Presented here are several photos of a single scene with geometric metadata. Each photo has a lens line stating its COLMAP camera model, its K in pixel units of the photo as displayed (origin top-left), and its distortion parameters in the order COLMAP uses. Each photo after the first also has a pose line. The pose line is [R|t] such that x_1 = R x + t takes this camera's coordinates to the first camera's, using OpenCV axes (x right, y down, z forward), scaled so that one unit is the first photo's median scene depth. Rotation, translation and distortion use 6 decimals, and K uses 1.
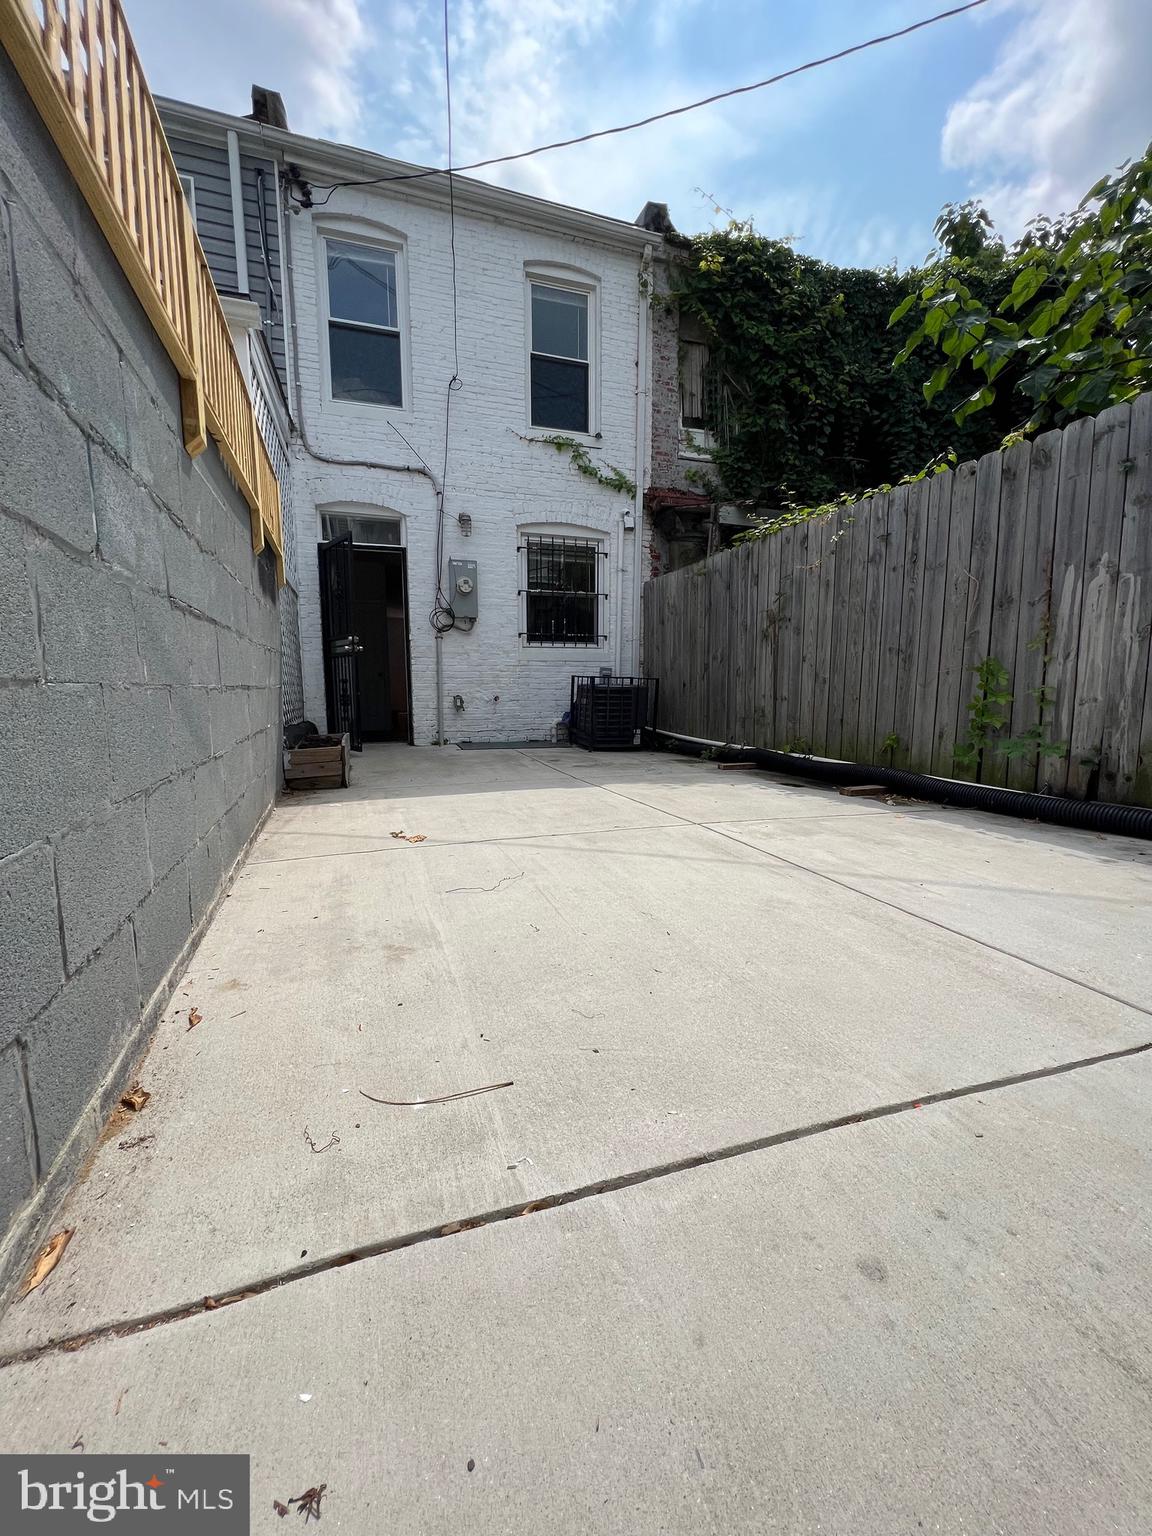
lens RADIAL K [[616.7, 0, 576.8], [0, 616.7, 765.6], [0, 0, 1]] dist [-0.004616, 0.001027]
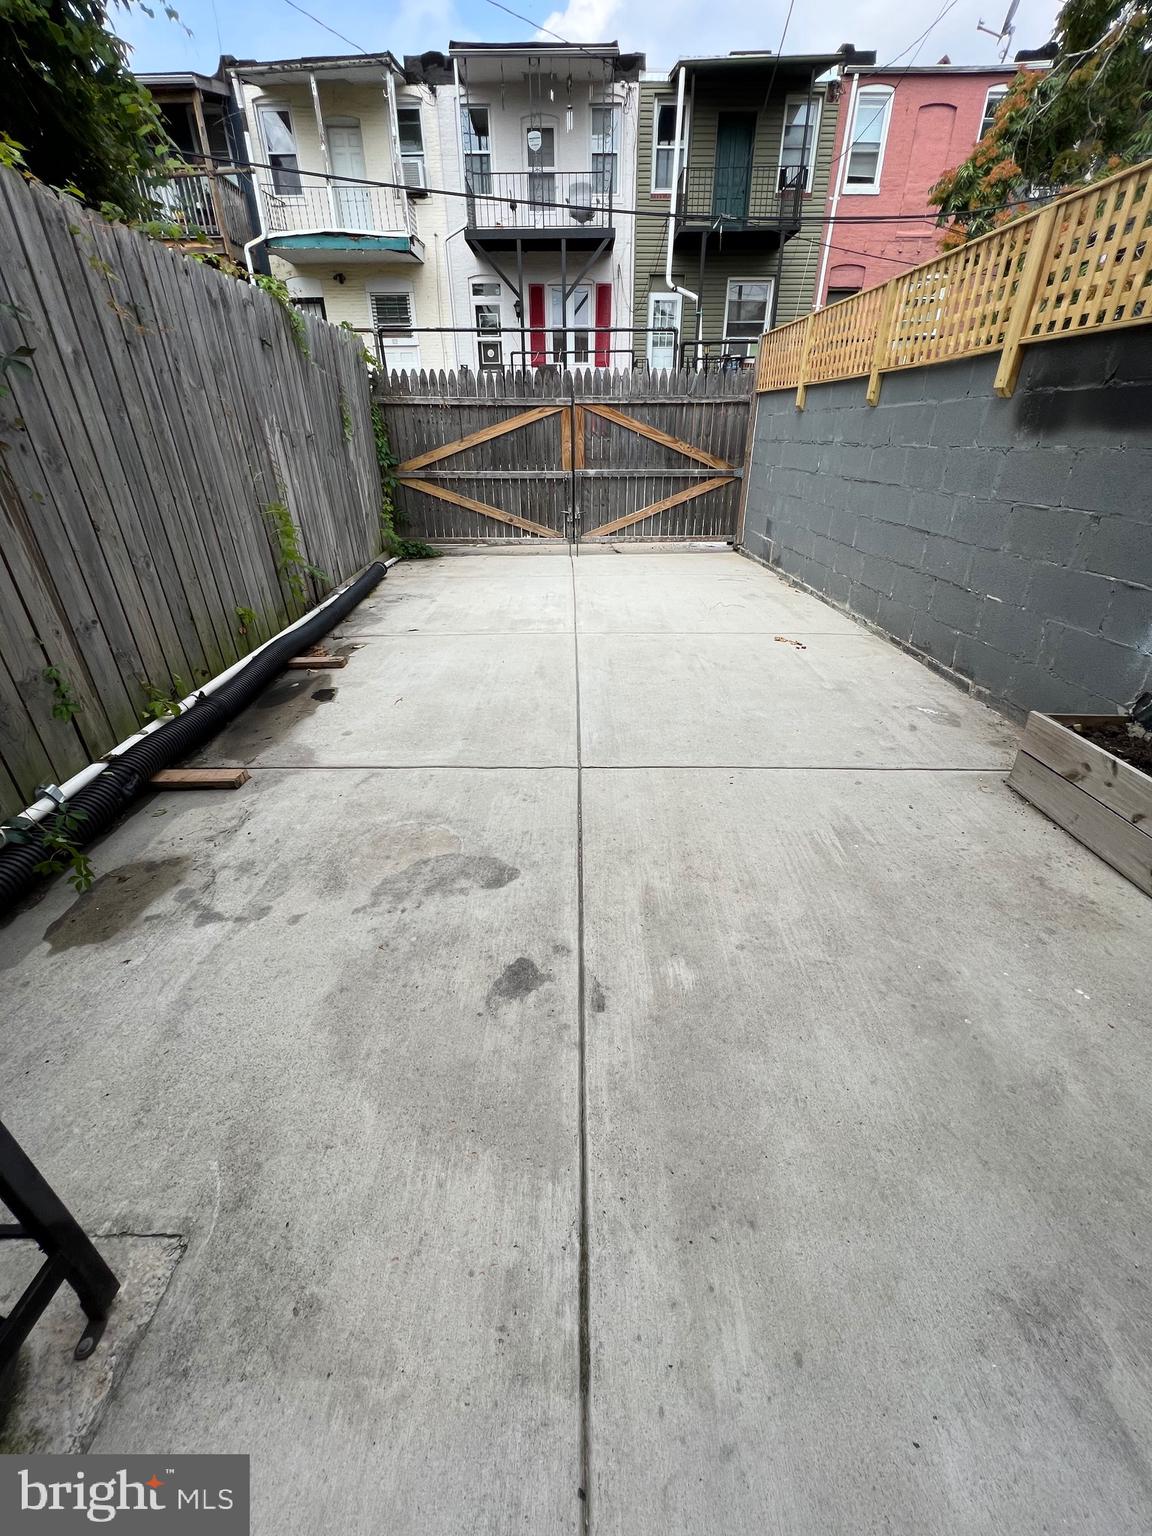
lens RADIAL K [[616.7, 0, 575.9], [0, 616.7, 764.2], [0, 0, 1]] dist [-0.004616, 0.001027]
pose [[-0.948447, -0.139566, 0.284550, -0.118883], [0.051689, 0.817684, 0.573343, -0.228089], [-0.312691, 0.558493, -0.768316, 1.119476]]
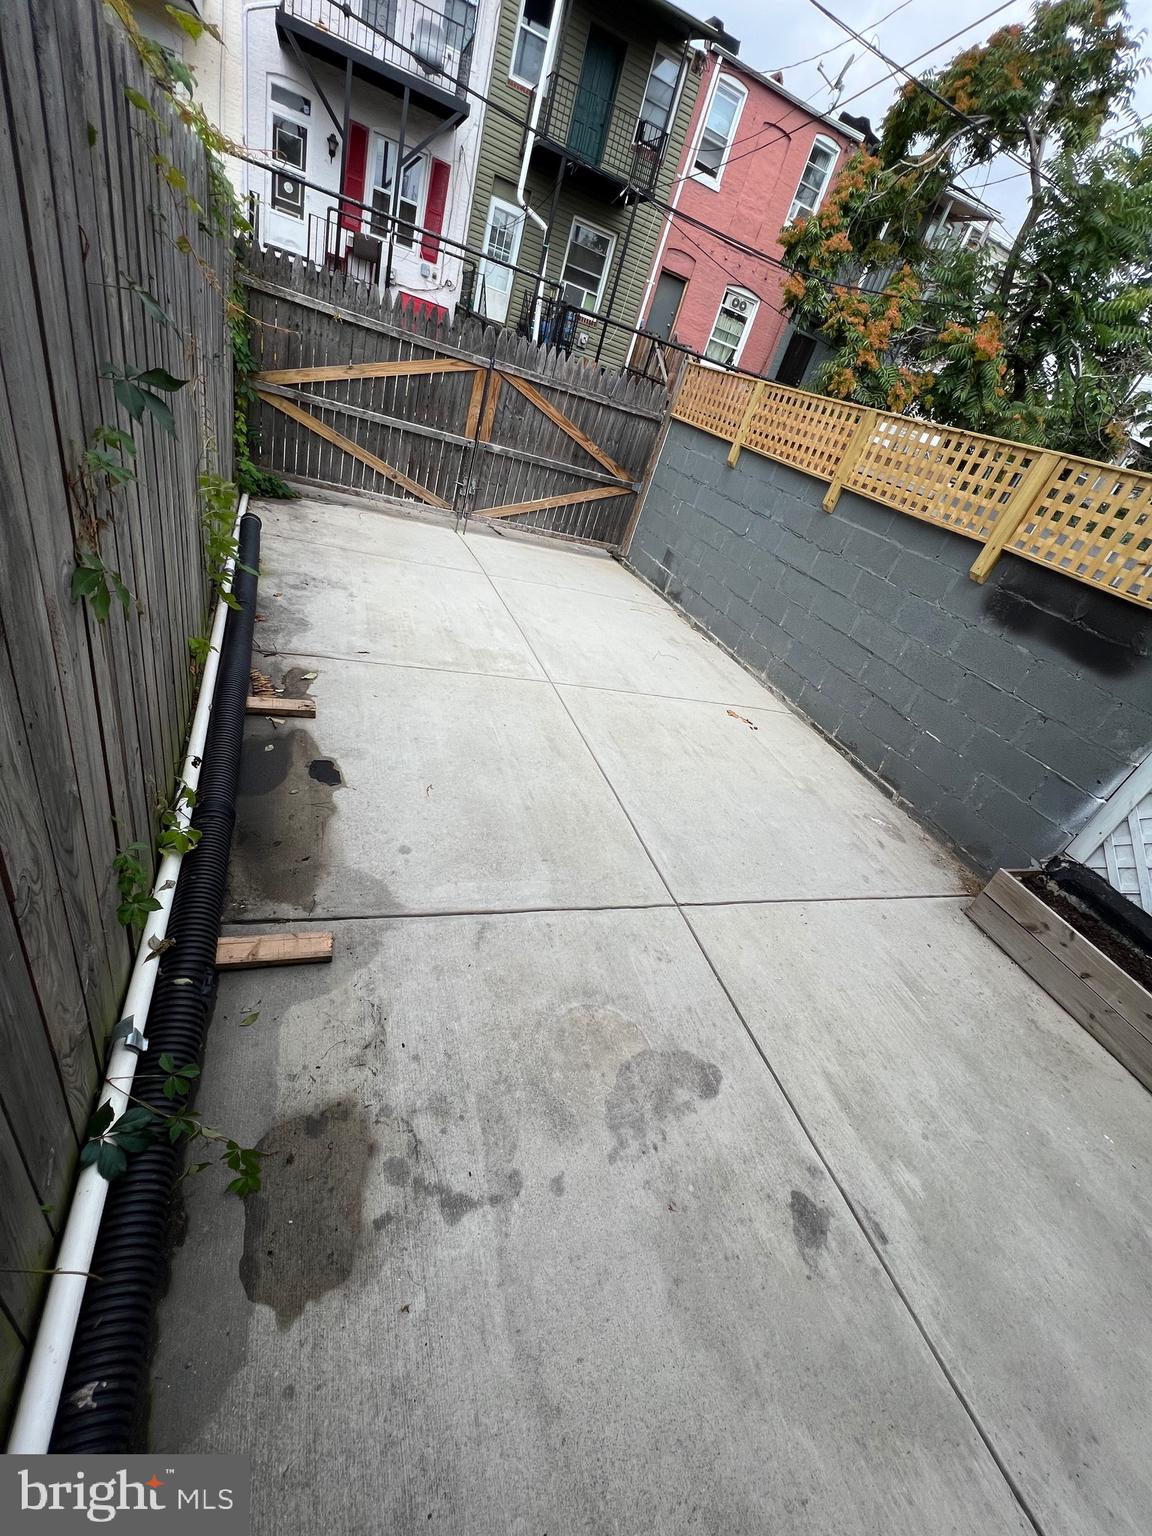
lens RADIAL K [[616.7, 0, 575.7], [0, 616.7, 764.5], [0, 0, 1]] dist [-0.004616, 0.001027]
pose [[-0.961509, -0.227701, -0.153794, 0.154292], [-0.273253, 0.733585, 0.622242, -0.301822], [-0.028864, 0.640316, -0.767569, 1.062875]]
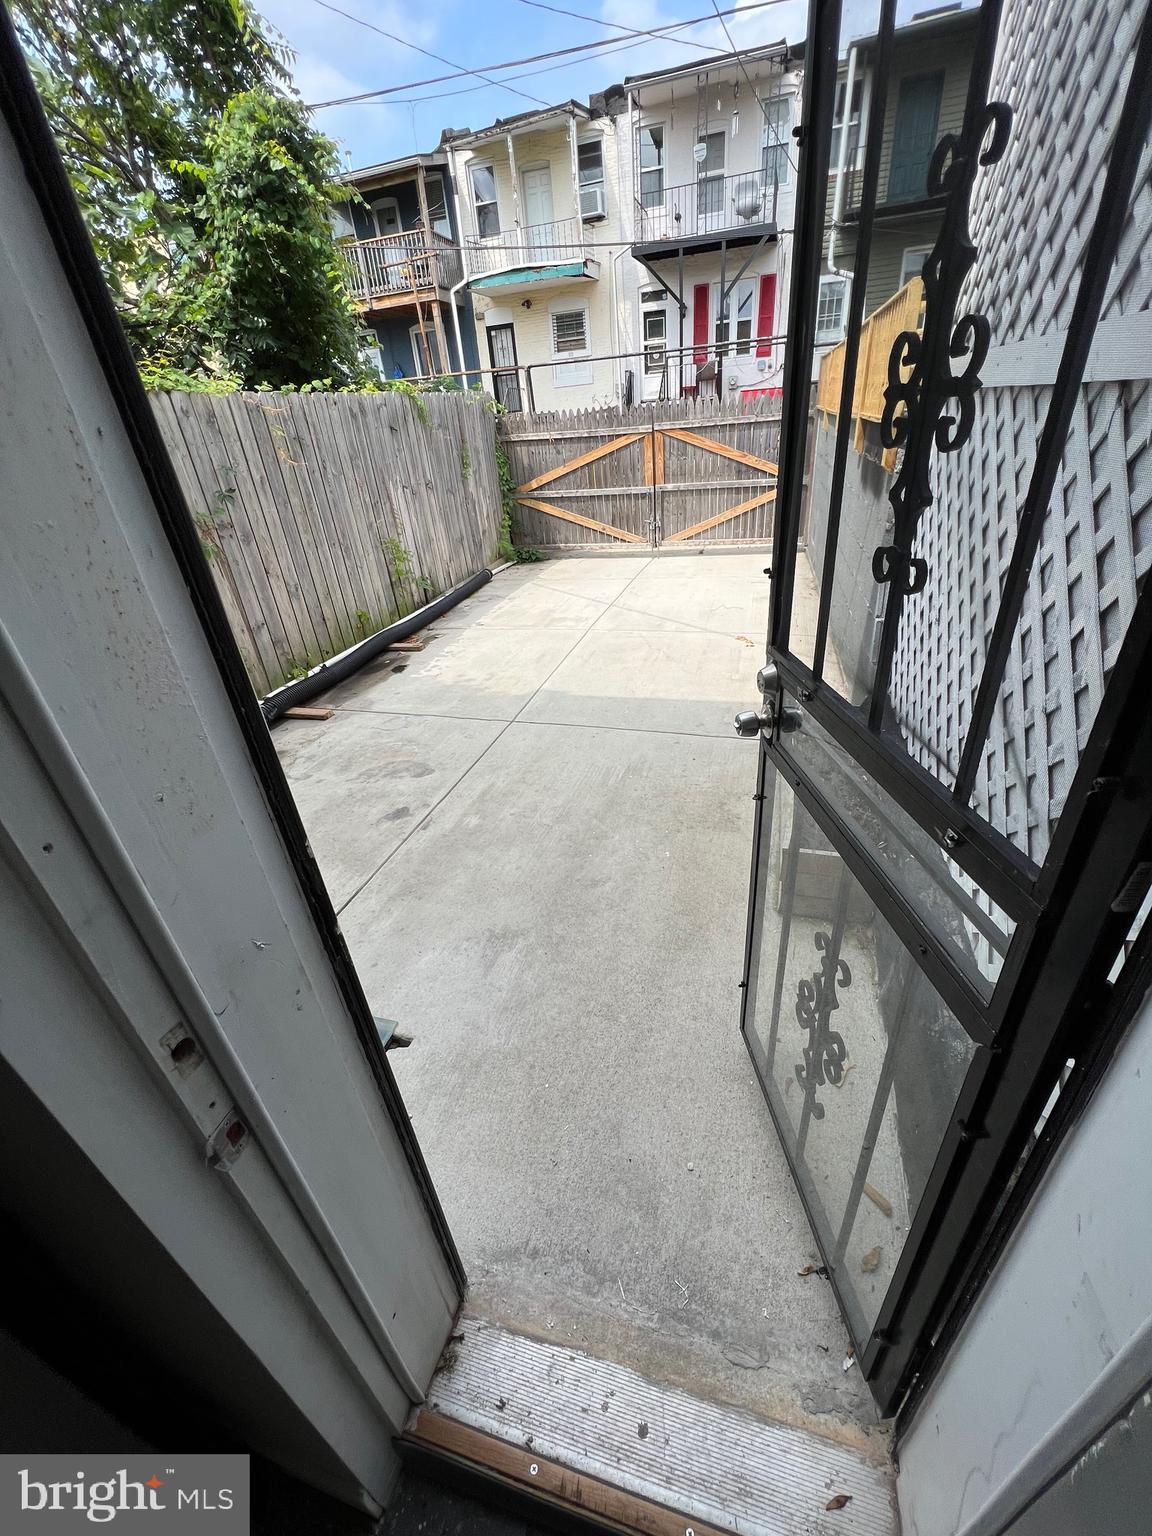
lens RADIAL K [[616.7, 0, 576.6], [0, 616.7, 764.5], [0, 0, 1]] dist [-0.004616, 0.001027]
pose [[-0.809338, -0.223373, 0.543210, -0.428305], [0.157104, 0.808829, 0.566669, -0.311243], [-0.565943, 0.543967, -0.619523, 1.192125]]
